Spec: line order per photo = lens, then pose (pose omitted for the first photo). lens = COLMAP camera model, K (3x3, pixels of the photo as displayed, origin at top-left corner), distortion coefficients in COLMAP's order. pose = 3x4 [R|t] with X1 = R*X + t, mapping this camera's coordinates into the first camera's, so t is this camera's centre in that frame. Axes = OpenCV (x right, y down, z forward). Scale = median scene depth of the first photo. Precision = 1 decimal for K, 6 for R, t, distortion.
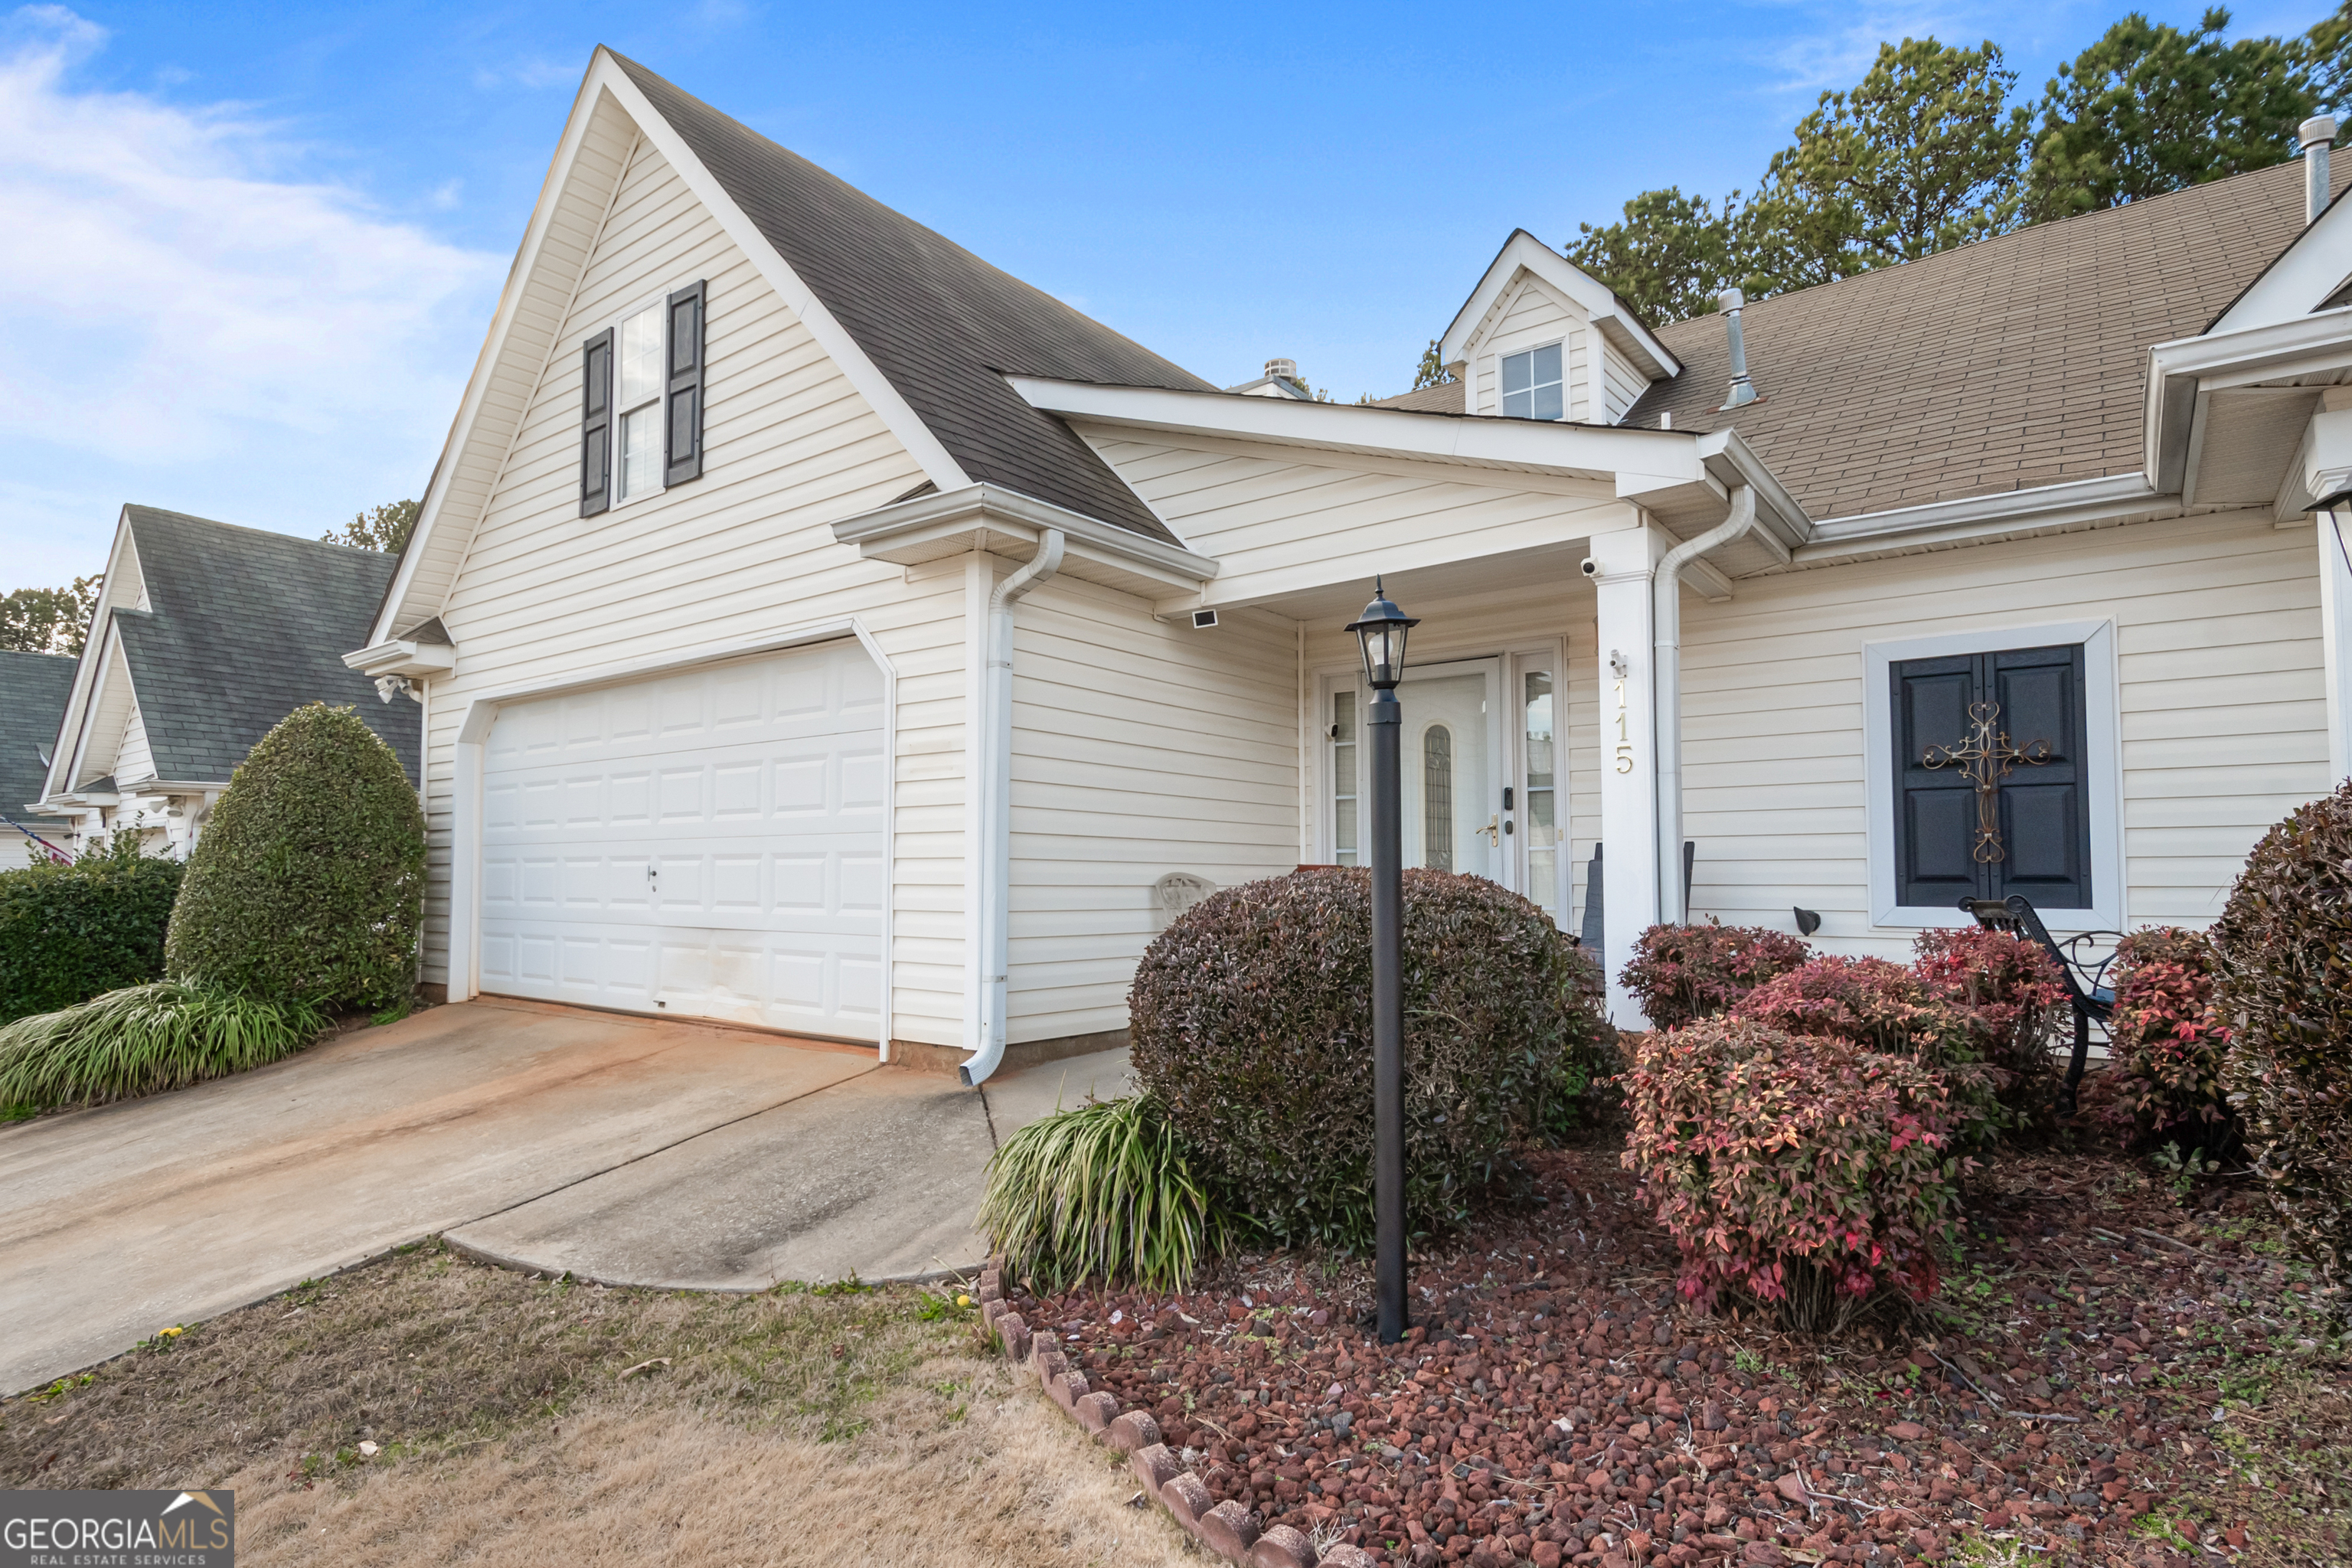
lens RADIAL K [[1221.4, 0, 1176.0], [0, 1221.4, 784.0], [0, 0, 1]] dist [0.001745, 0.000187]
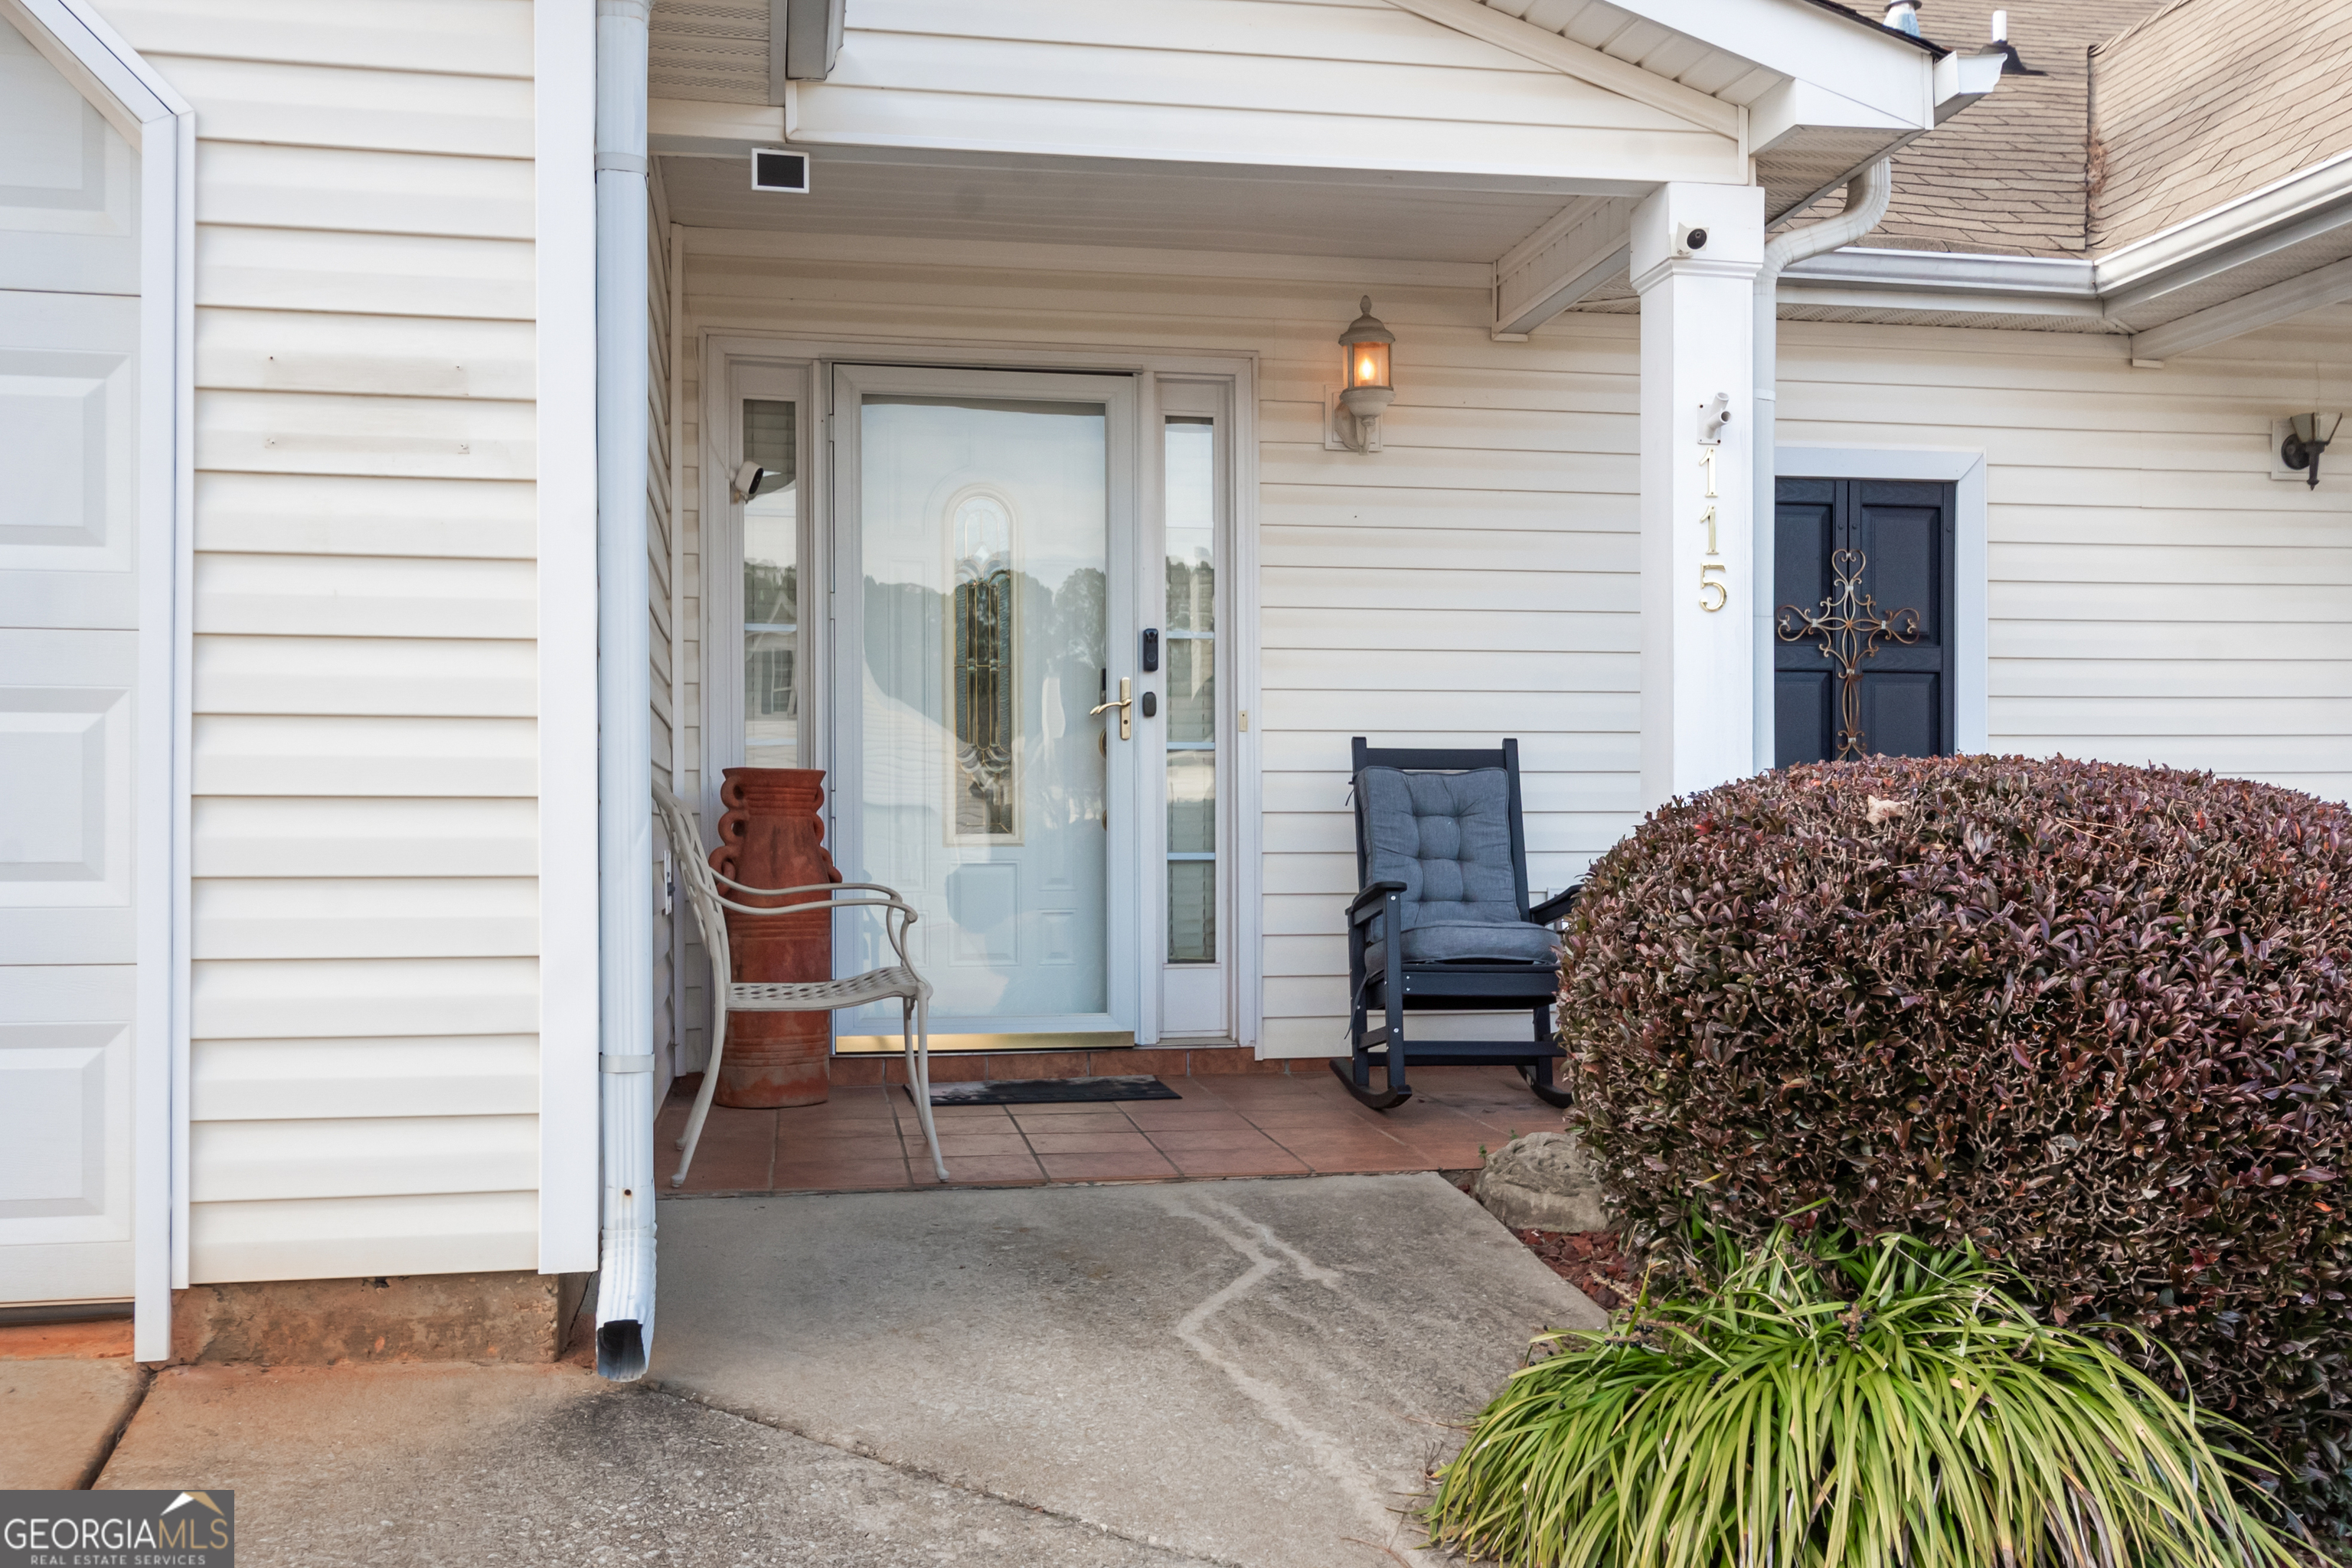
lens RADIAL K [[2138.5, 0, 1176.0], [0, 2138.5, 784.0], [0, 0, 1]] dist [0.009087, 0.002183]
pose [[0.660190, 0.014874, 0.750952, -0.501640], [-0.055774, 0.998014, 0.029265, 0.051484], [-0.749025, -0.061204, 0.659708, 0.469917]]
